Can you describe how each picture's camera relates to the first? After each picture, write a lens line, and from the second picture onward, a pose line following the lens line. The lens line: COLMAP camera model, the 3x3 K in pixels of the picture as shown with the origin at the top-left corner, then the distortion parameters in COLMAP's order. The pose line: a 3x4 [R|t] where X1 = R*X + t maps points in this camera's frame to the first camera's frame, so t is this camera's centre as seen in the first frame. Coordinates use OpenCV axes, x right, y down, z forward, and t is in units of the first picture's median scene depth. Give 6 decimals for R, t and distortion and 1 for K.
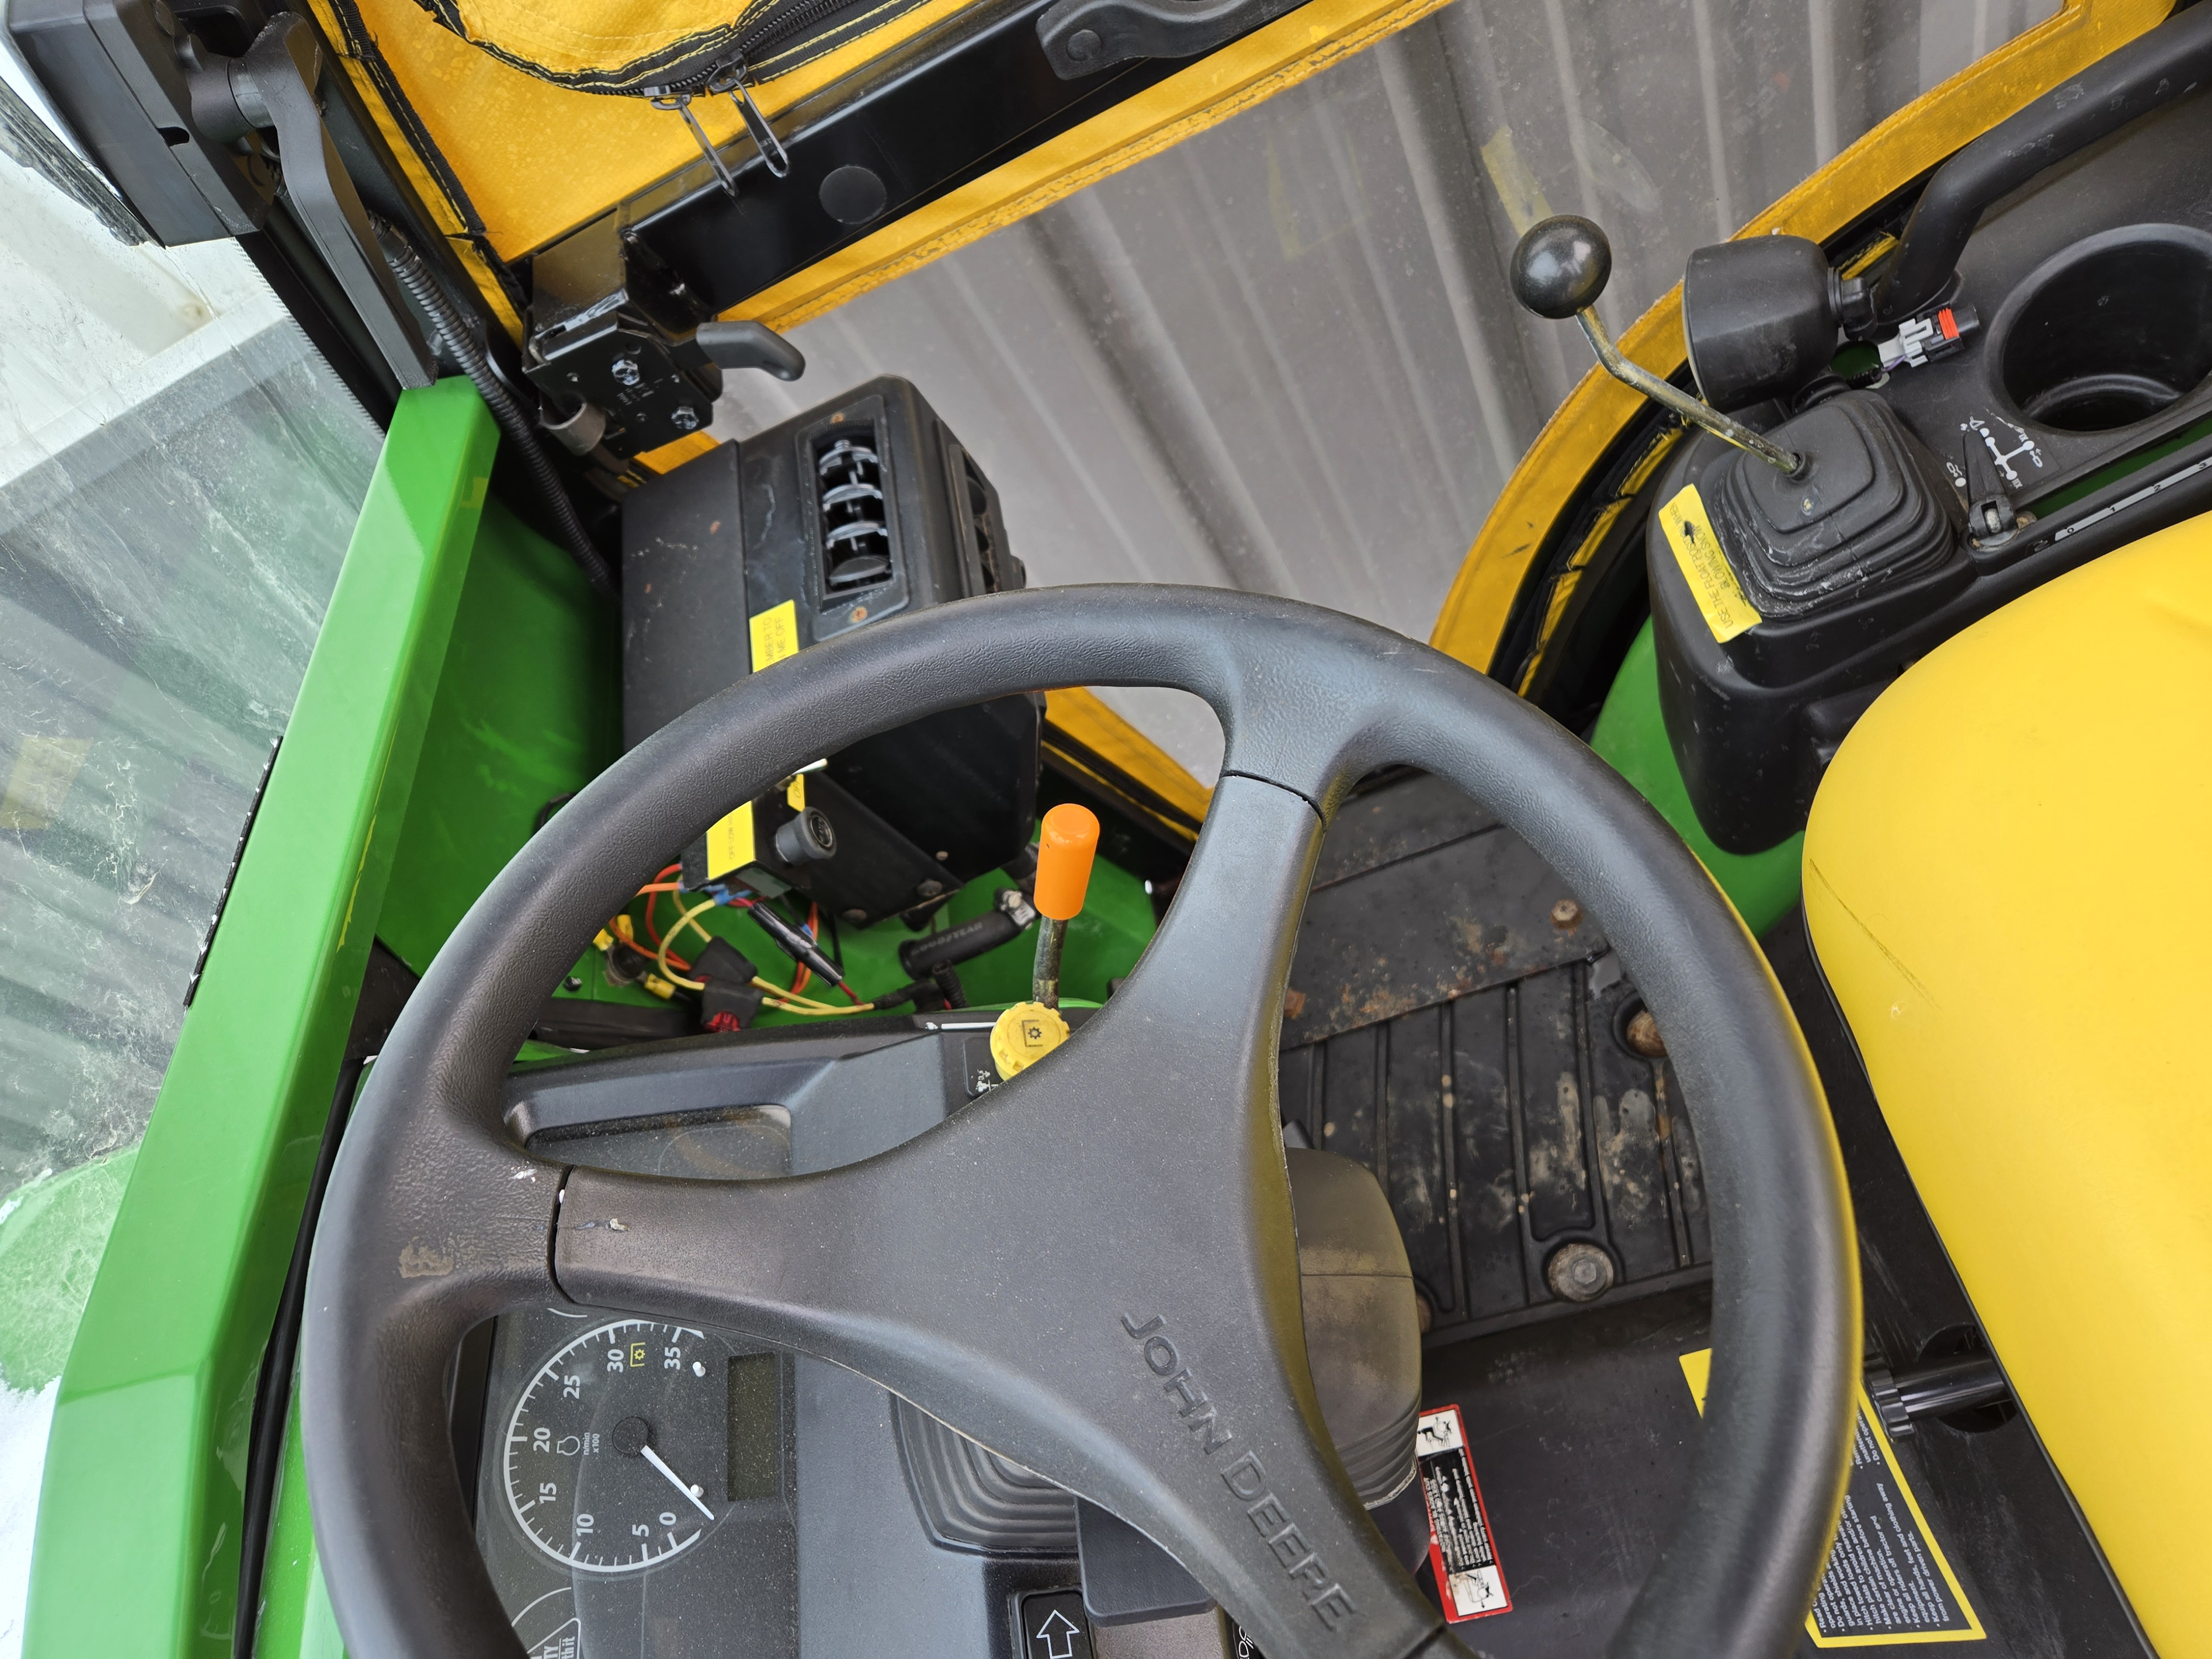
lens RADIAL K [[1489.6, 0, 1111.0], [0, 1489.6, 846.8], [0, 0, 1]] dist [0.065646, -0.050601]
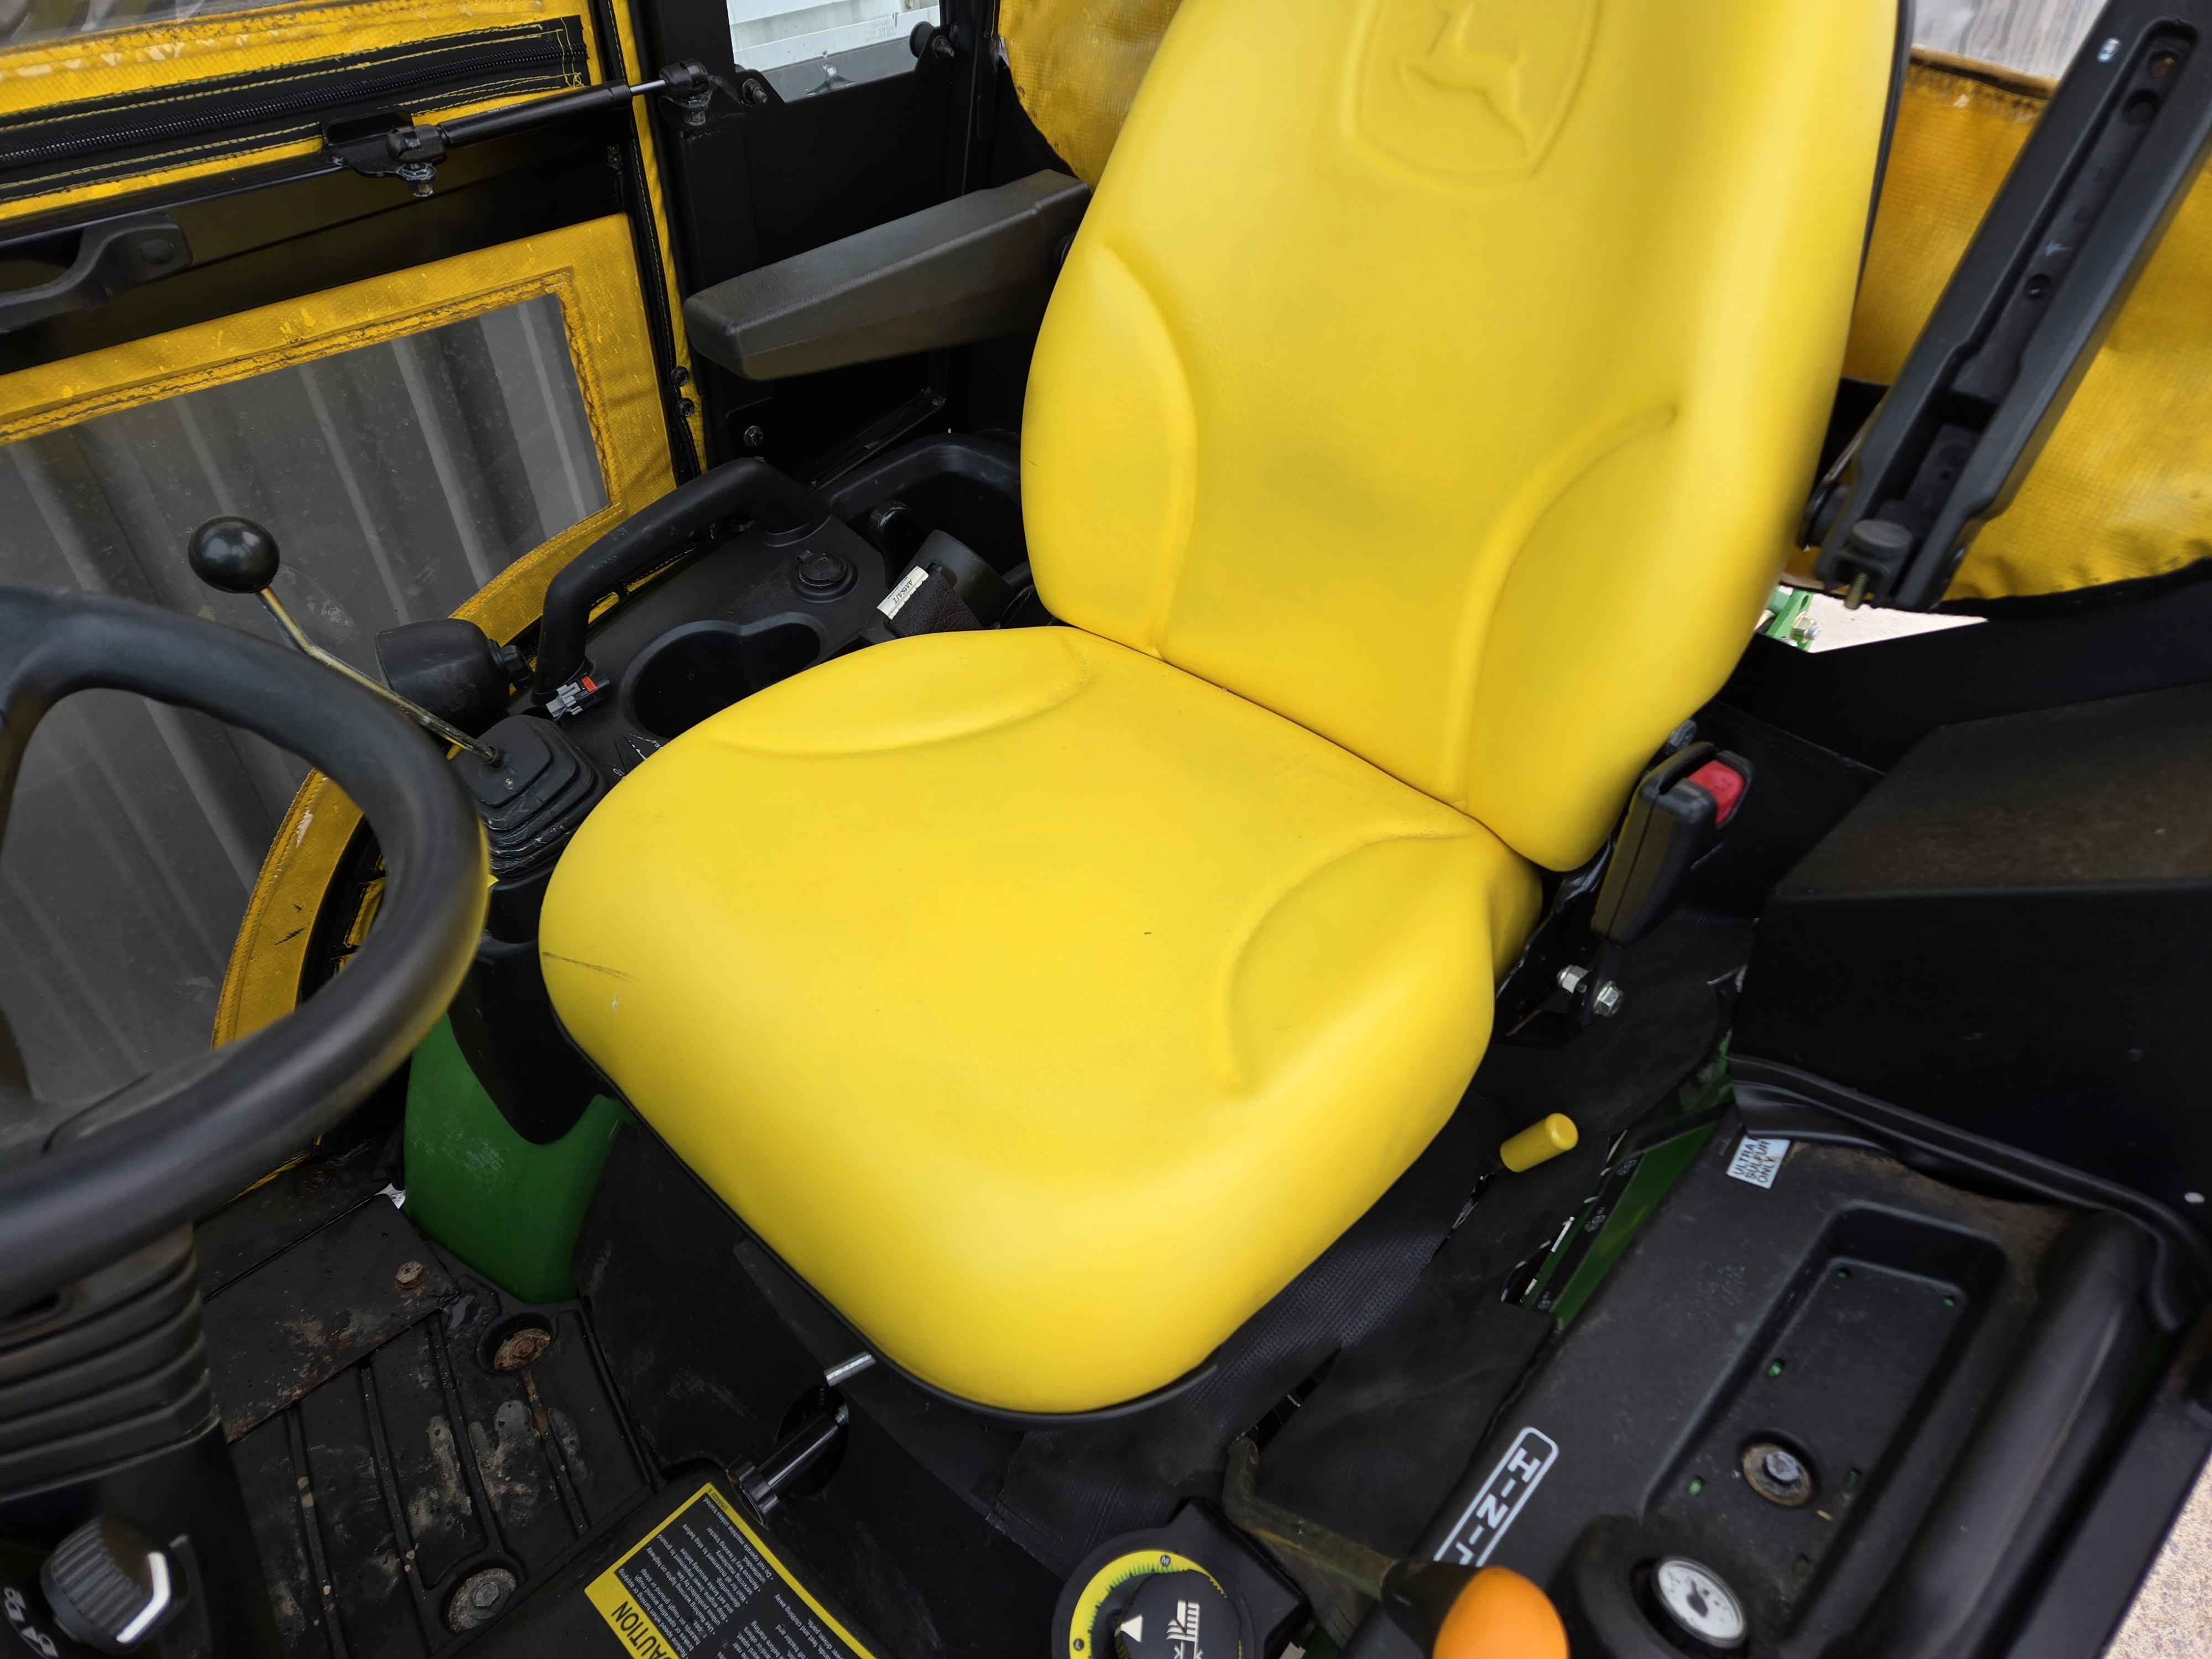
lens RADIAL K [[1474.9, 0, 1137.8], [0, 1474.9, 841.5], [0, 0, 1]] dist [0.084859, -0.069656]
pose [[0.737419, -0.045761, 0.673883, -0.004616], [0.350697, 0.878619, -0.324098, 0.386696], [-0.577256, 0.475325, 0.663959, -0.122940]]
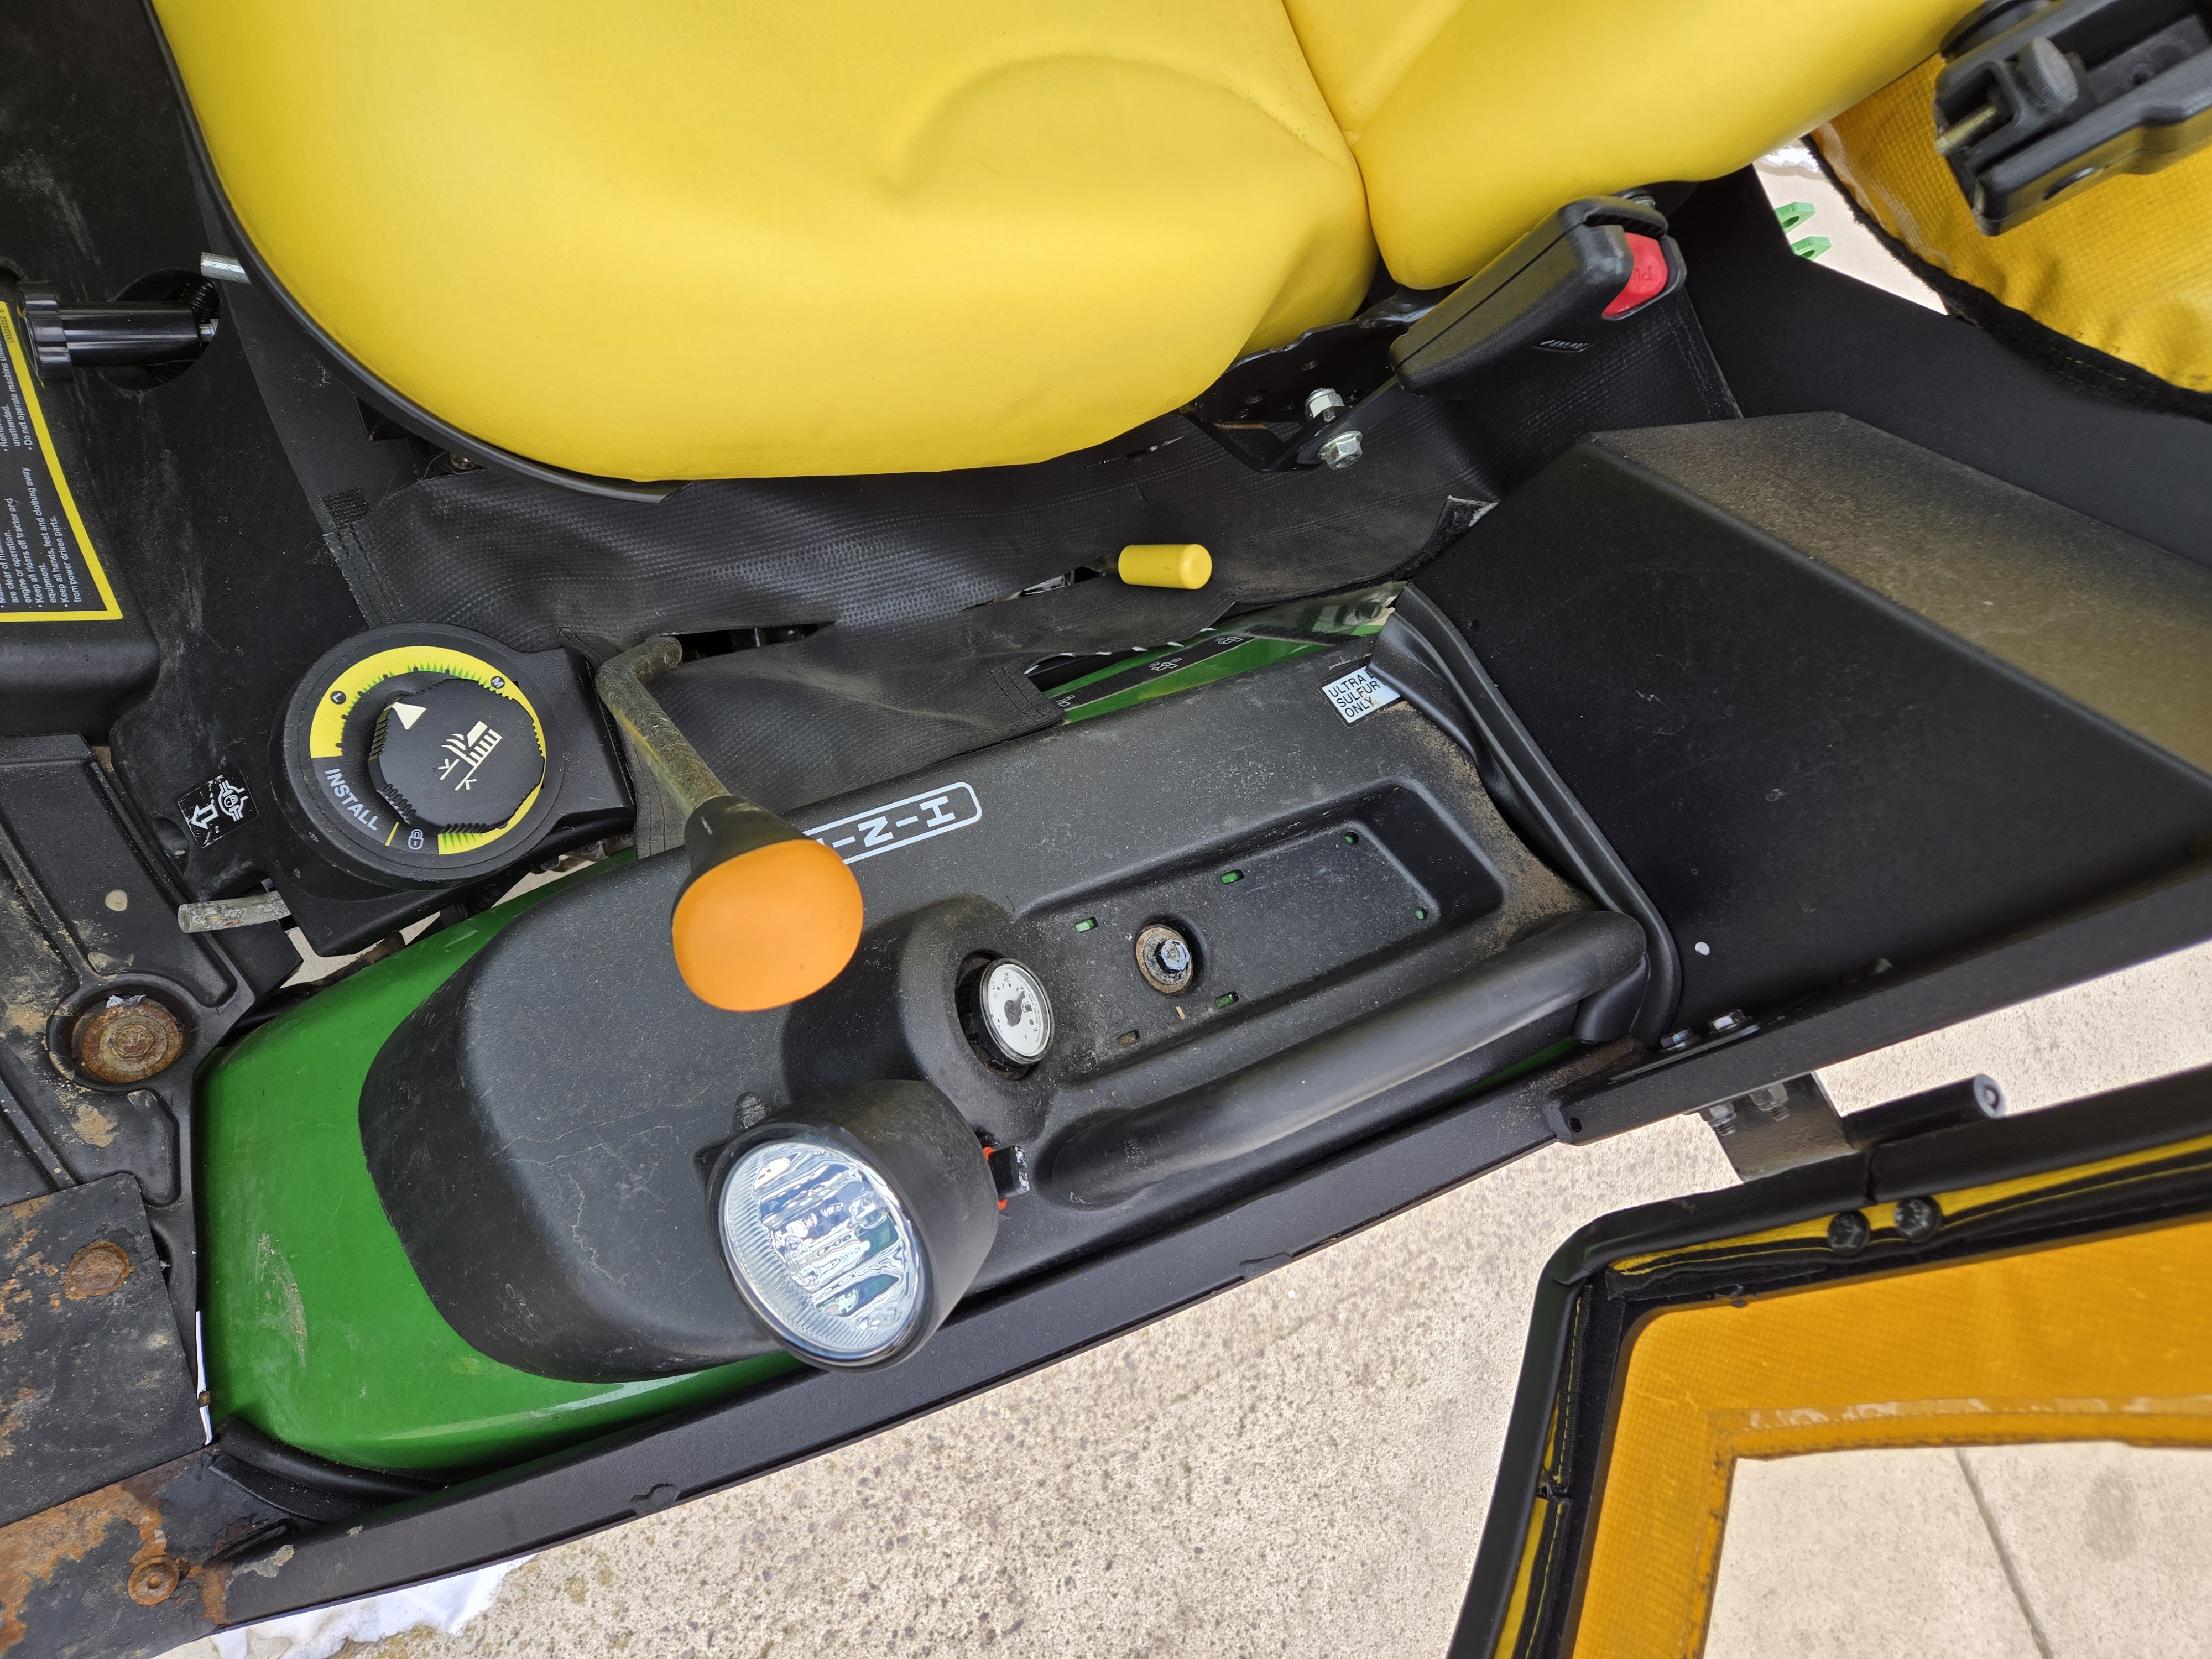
lens RADIAL K [[1474.9, 0, 1137.8], [0, 1474.9, 841.5], [0, 0, 1]] dist [0.084859, -0.069656]
pose [[0.551350, 0.074401, 0.830950, 0.166623], [-0.205735, 0.977380, 0.048997, 0.455794], [-0.808508, -0.197970, 0.554186, -0.000114]]
